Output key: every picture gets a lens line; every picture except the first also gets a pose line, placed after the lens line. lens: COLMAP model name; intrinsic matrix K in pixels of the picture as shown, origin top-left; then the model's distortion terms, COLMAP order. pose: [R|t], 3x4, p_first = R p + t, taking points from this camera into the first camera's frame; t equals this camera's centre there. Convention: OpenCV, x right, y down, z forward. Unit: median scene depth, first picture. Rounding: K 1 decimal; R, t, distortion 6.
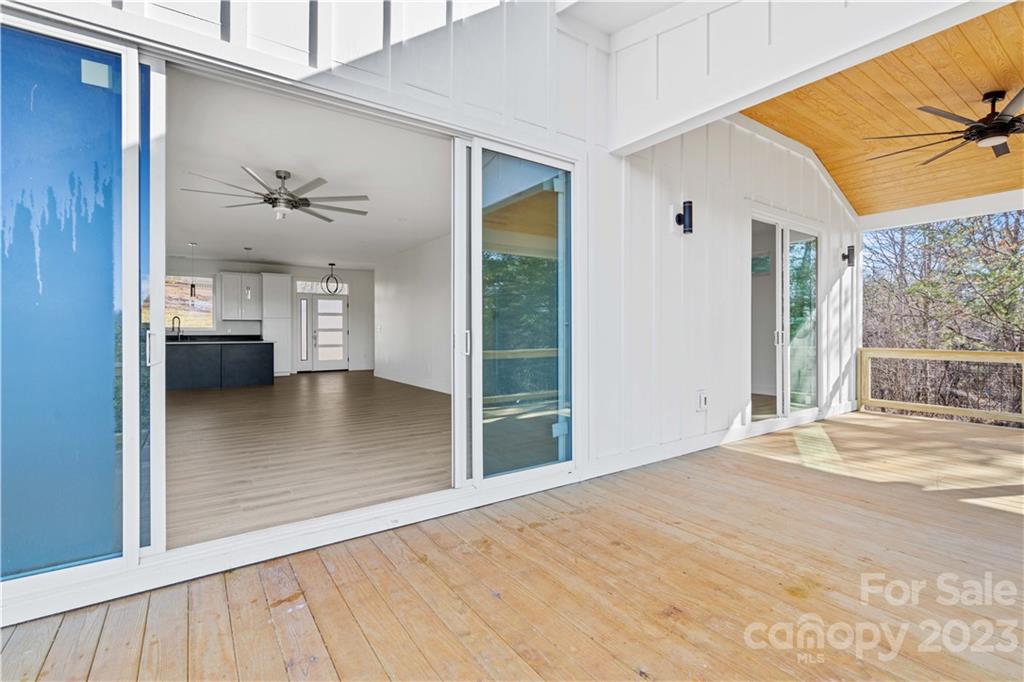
lens RADIAL K [[465.0, 0, 516.0], [0, 465.0, 335.9], [0, 0, 1]] dist [-0.003235, -0.000033]
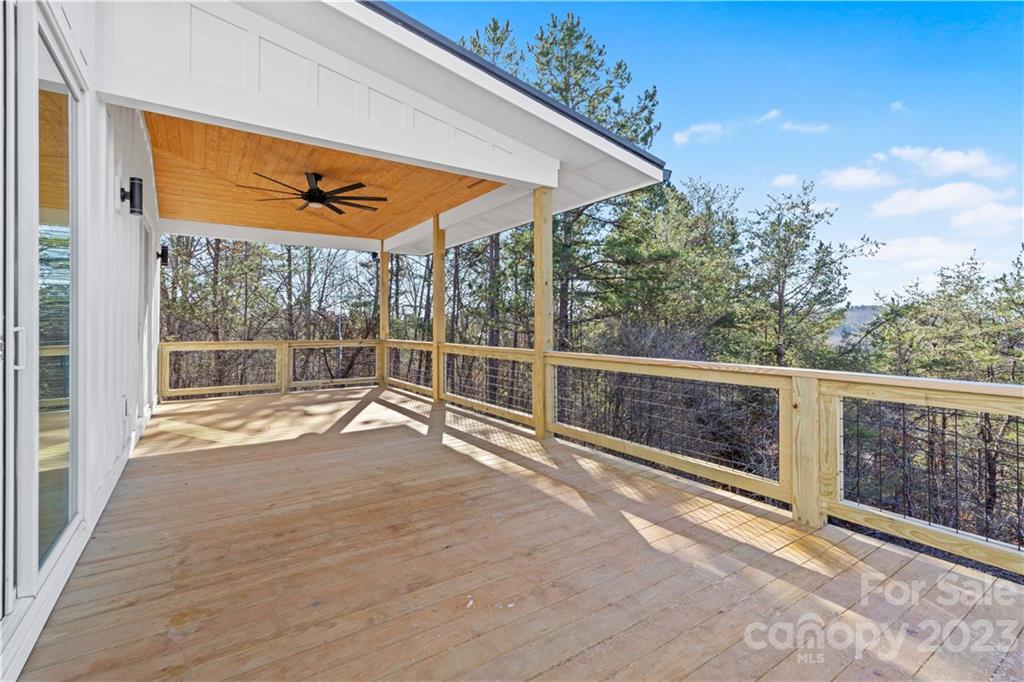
lens RADIAL K [[465.0, 0, 515.8], [0, 465.0, 330.4], [0, 0, 1]] dist [-0.003235, -0.000033]
pose [[0.014533, -0.010395, 0.999840, -0.781745], [0.011187, 0.999885, 0.010233, -0.008721], [-0.999832, 0.011036, 0.014648, 0.450573]]
